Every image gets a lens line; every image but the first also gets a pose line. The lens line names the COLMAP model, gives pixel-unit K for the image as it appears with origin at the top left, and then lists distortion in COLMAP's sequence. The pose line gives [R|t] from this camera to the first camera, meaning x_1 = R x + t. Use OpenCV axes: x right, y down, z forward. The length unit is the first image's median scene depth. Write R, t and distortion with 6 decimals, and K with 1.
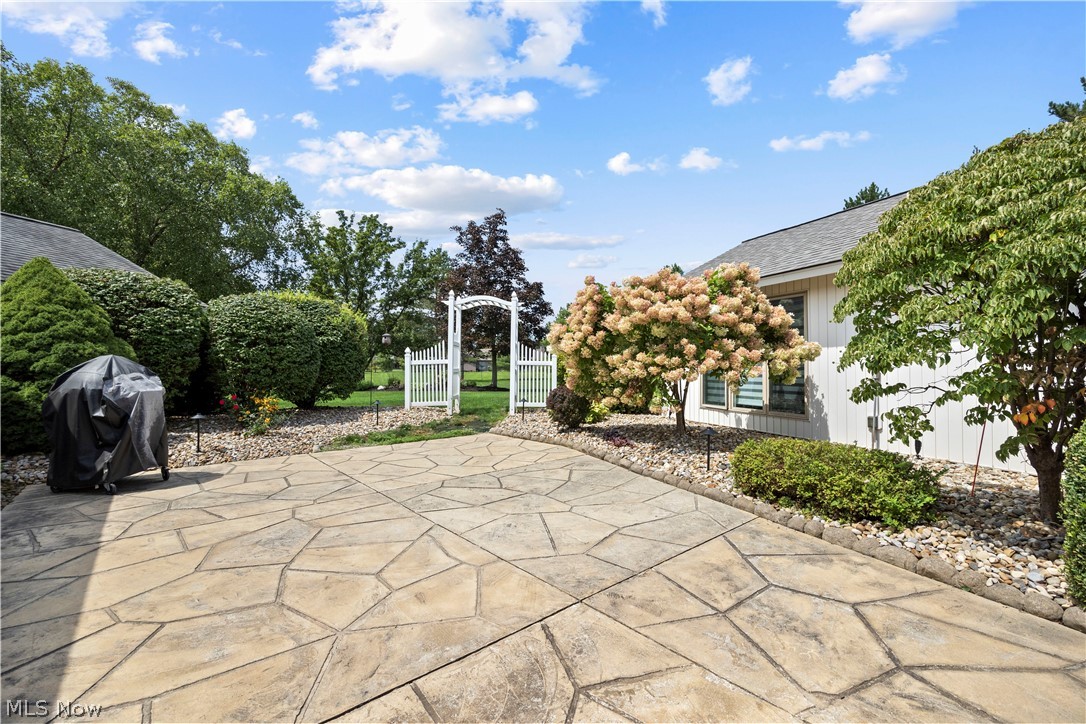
lens RADIAL K [[467.3, 0, 547.6], [0, 467.3, 358.9], [0, 0, 1]] dist [-0.016057, -0.000205]
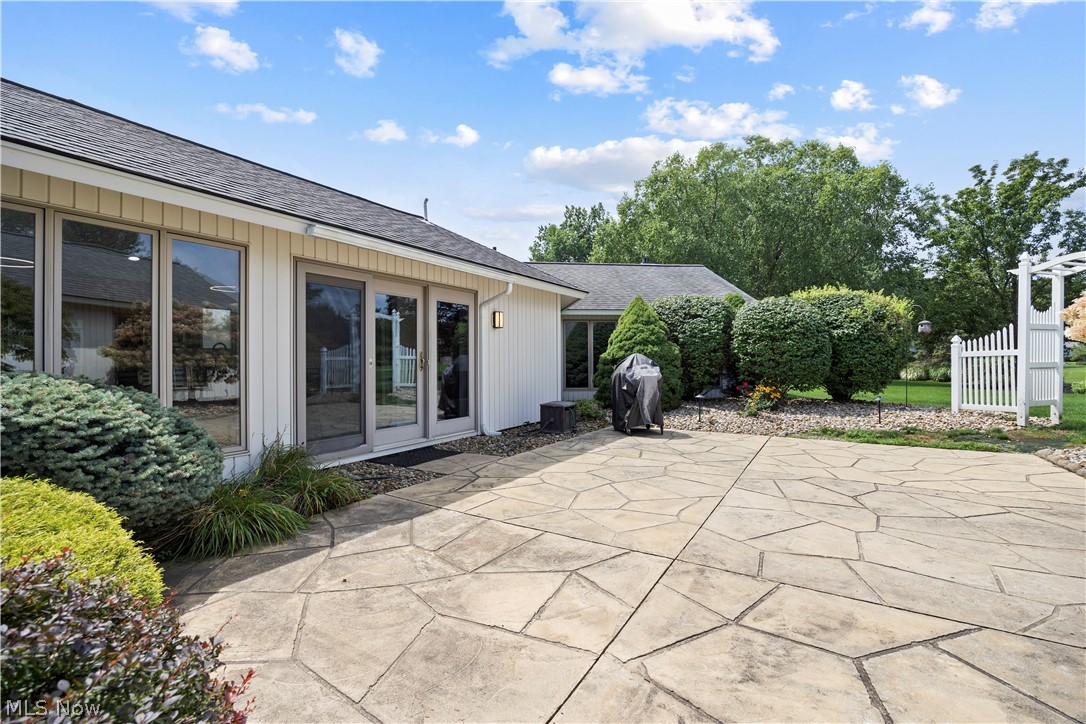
lens RADIAL K [[467.3, 0, 538.3], [0, 467.3, 360.7], [0, 0, 1]] dist [-0.016057, -0.000205]
pose [[0.283054, 0.004535, -0.959093, 0.349708], [0.019309, 0.999759, 0.010426, -0.004478], [0.958909, -0.021470, 0.282899, 0.102768]]
